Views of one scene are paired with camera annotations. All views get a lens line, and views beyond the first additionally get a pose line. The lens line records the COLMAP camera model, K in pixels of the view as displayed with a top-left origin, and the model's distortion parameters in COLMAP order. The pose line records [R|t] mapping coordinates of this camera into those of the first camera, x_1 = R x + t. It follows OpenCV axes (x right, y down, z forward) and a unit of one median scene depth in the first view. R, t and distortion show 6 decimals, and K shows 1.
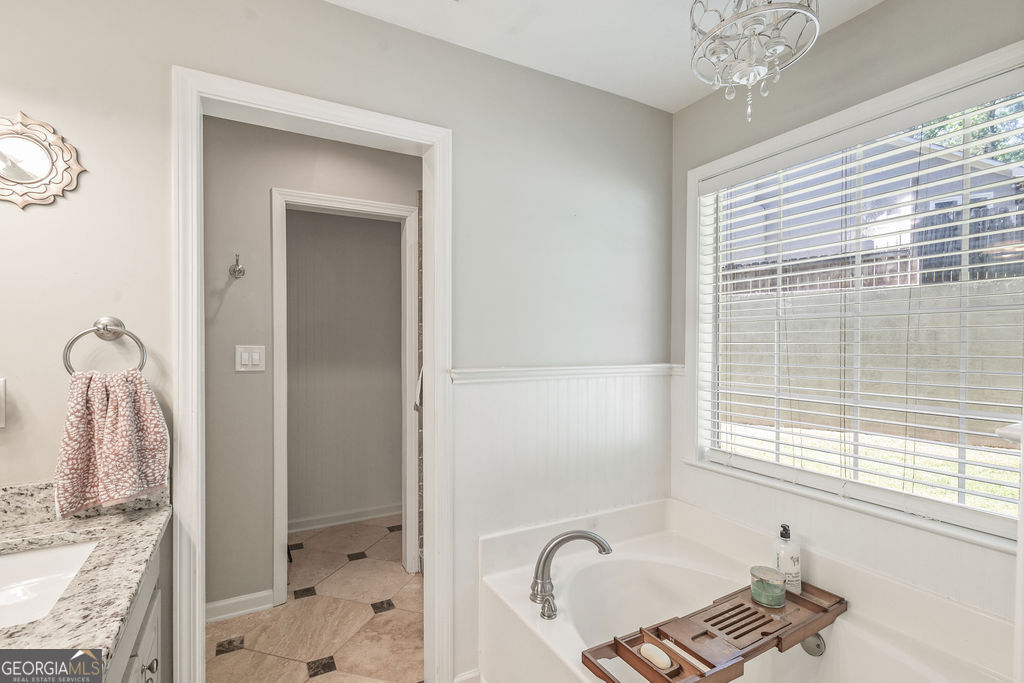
lens RADIAL K [[477.9, 0, 509.1], [0, 477.9, 347.8], [0, 0, 1]] dist [0.008861, -0.001037]
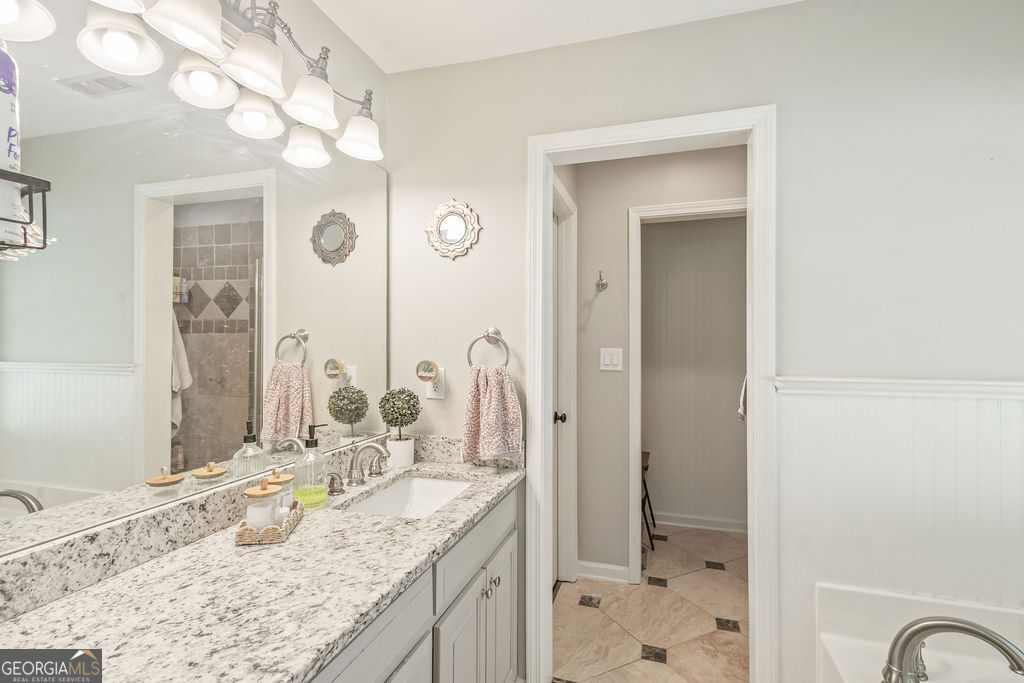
lens RADIAL K [[475.7, 0, 517.5], [0, 475.7, 344.1], [0, 0, 1]] dist [0.009966, 0.000233]
pose [[0.698692, -0.000751, -0.715422, 0.173619], [-0.009447, 0.999903, -0.010276, -0.001198], [0.715360, 0.013938, 0.698617, 0.053214]]
